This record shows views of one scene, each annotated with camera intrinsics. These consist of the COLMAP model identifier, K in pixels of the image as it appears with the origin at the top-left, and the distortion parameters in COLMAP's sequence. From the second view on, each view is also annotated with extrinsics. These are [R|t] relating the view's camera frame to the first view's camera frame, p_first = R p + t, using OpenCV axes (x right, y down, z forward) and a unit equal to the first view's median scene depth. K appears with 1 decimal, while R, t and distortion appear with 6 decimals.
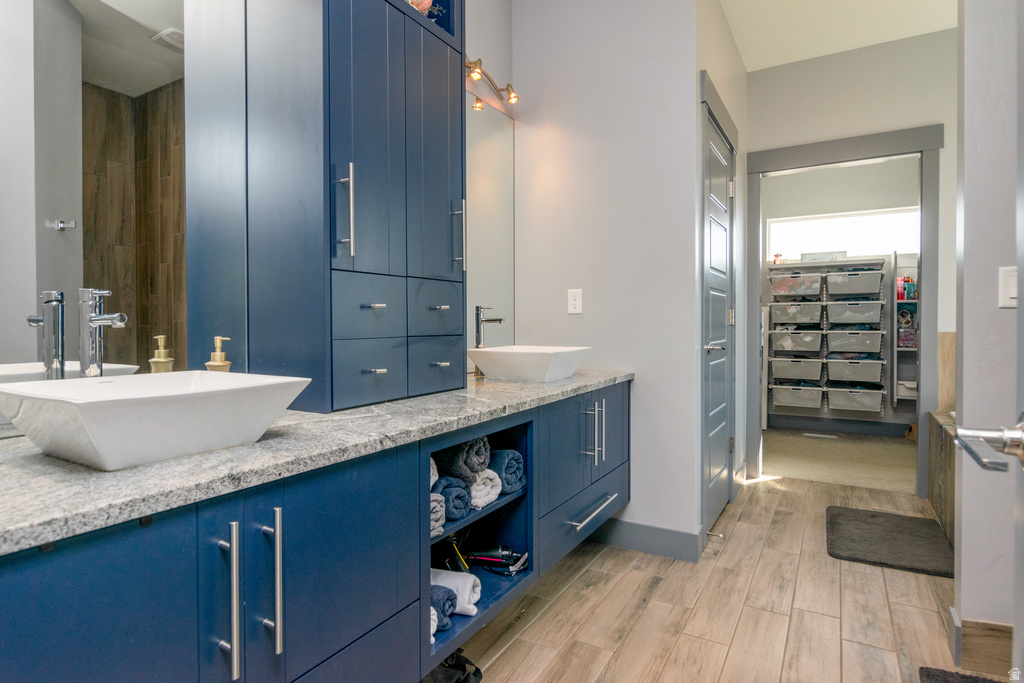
lens RADIAL K [[540.0, 0, 511.2], [0, 540.0, 332.7], [0, 0, 1]] dist [-0.007575, -0.001690]
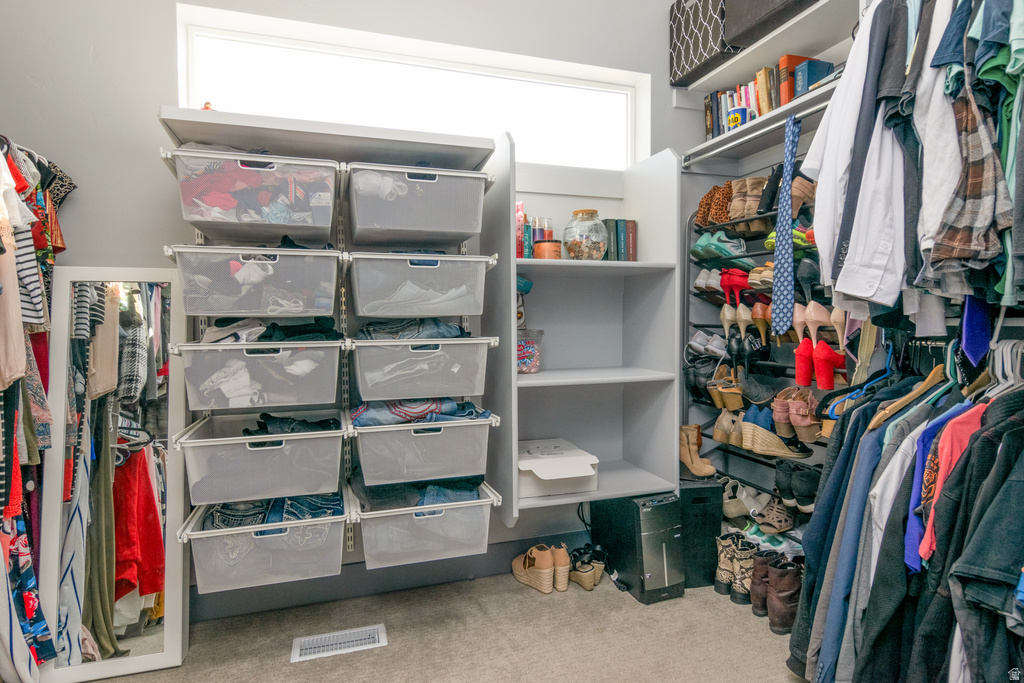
lens RADIAL K [[540.0, 0, 511.6], [0, 540.0, 334.5], [0, 0, 1]] dist [-0.007575, -0.001690]
pose [[0.672055, -0.019616, 0.740241, 0.402267], [0.014653, 0.999806, 0.013191, -0.010210], [-0.740356, 0.001981, 0.672212, 0.699132]]
